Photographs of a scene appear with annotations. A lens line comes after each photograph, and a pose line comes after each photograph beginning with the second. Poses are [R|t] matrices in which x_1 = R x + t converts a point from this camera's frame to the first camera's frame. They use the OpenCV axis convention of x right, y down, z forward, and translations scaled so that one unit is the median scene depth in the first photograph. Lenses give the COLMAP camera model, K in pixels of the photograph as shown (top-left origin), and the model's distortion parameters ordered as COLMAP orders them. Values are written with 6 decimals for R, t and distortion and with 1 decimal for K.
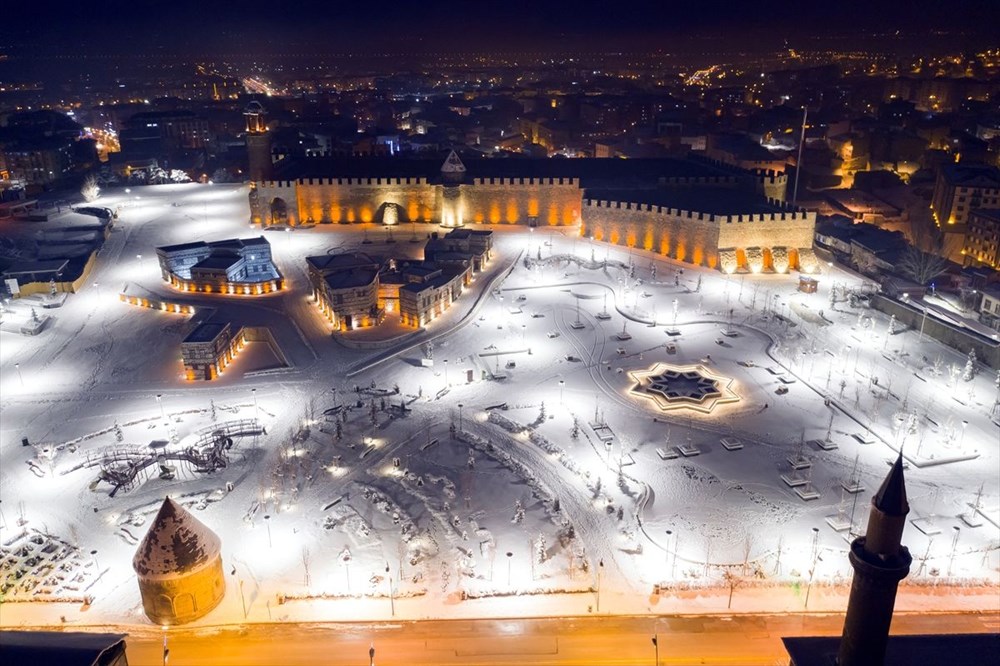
lens RADIAL K [[789.3, 0, 500.0], [0, 789.3, 333.0], [0, 0, 1]] dist [-0.018297, -0.004502]
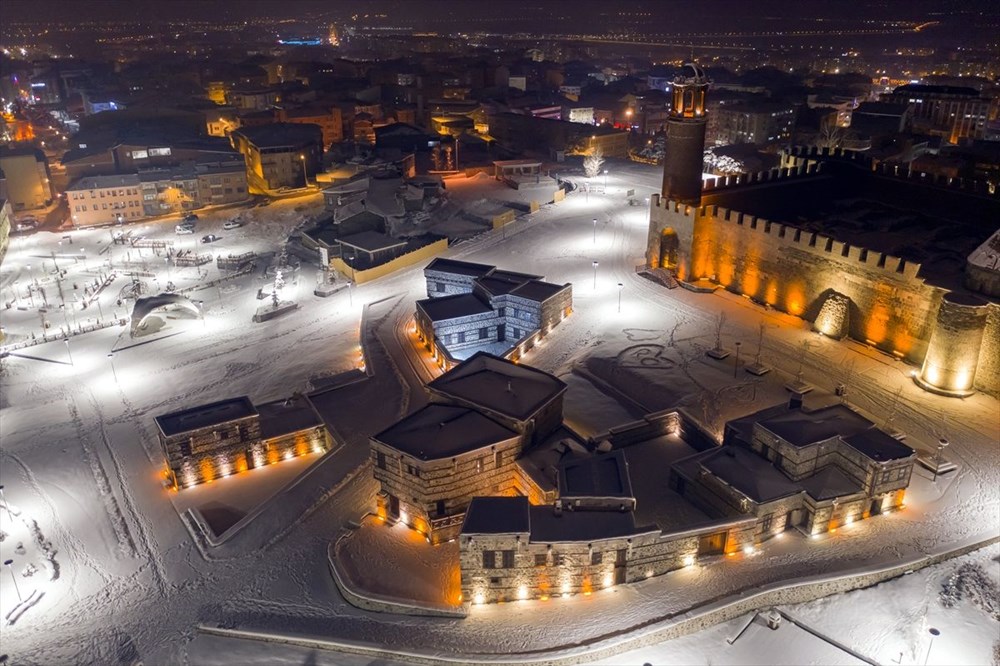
lens RADIAL K [[789.3, 0, 500.0], [0, 789.3, 333.0], [0, 0, 1]] dist [-0.018297, -0.004502]
pose [[0.516210, 0.337091, -0.787335, 0.150040], [-0.309105, 0.930656, 0.195790, -0.180540], [0.798737, 0.142301, 0.584611, 0.578765]]
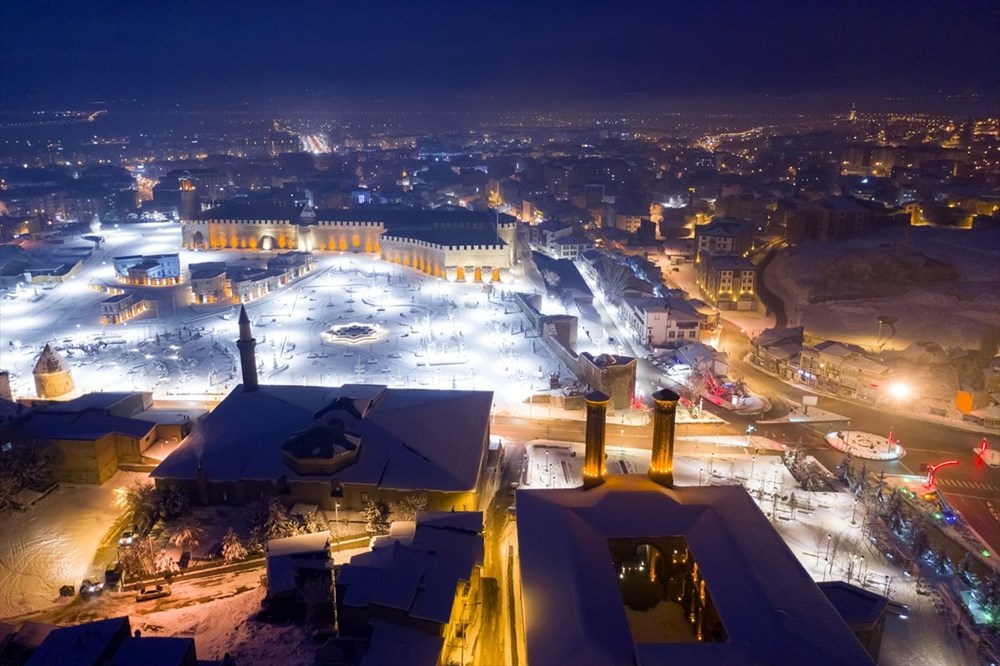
lens RADIAL K [[789.3, 0, 500.0], [0, 789.3, 333.0], [0, 0, 1]] dist [-0.018297, -0.004502]
pose [[0.995896, 0.031380, -0.084892, 0.482195], [-0.036932, 0.997225, -0.064644, 0.117308], [0.082627, 0.067514, 0.994291, -0.530165]]
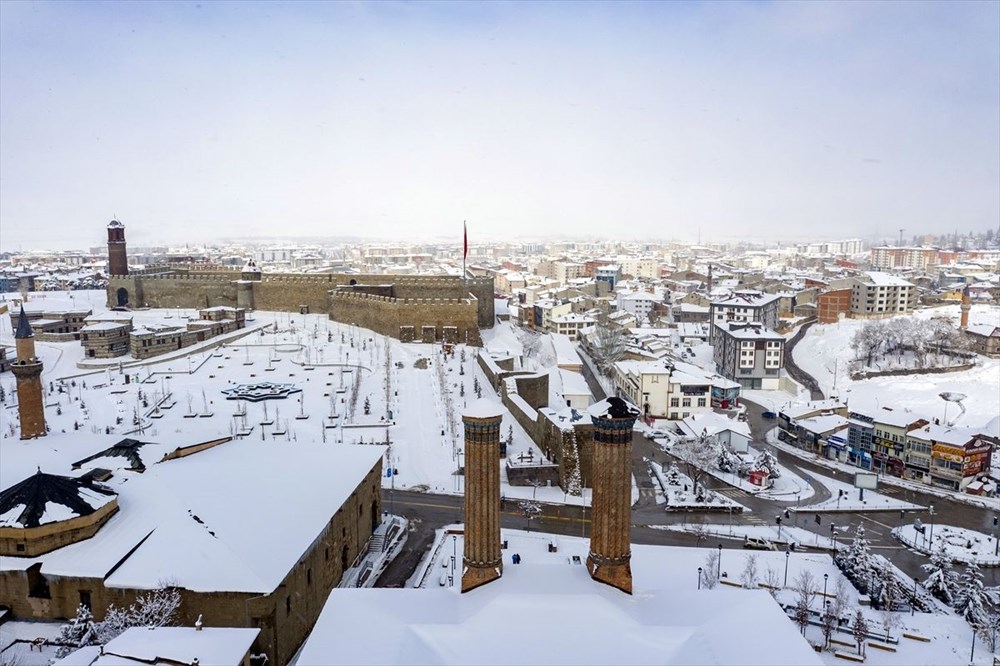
lens RADIAL K [[789.3, 0, 500.0], [0, 789.3, 333.0], [0, 0, 1]] dist [-0.018297, -0.004502]
pose [[0.992100, 0.029826, -0.121855, 0.551467], [-0.055262, 0.975910, -0.211057, 0.161452], [0.112624, 0.216123, 0.969849, -0.234503]]
